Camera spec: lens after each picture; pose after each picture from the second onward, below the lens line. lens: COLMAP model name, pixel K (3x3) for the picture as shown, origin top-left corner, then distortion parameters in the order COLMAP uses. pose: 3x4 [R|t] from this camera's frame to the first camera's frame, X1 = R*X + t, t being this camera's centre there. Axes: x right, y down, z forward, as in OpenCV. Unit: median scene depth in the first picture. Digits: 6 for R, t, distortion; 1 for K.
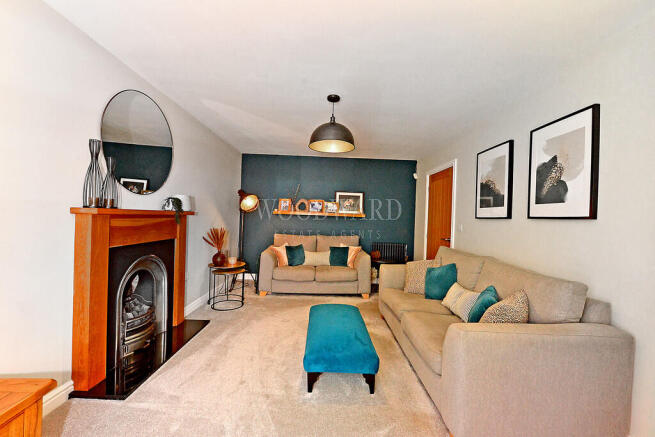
lens RADIAL K [[261.0, 0, 329.7], [0, 261.0, 218.3], [0, 0, 1]] dist [-0.007835, -0.000787]
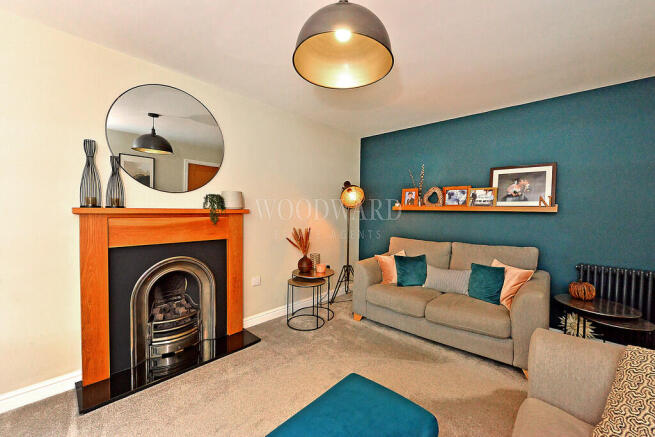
lens RADIAL K [[261.0, 0, 325.6], [0, 261.0, 218.2], [0, 0, 1]] dist [-0.007835, -0.000787]
pose [[0.718883, -0.003798, -0.695121, 0.182791], [0.007771, 0.999966, 0.002572, 0.002672], [0.695088, -0.007251, 0.718888, 0.369516]]
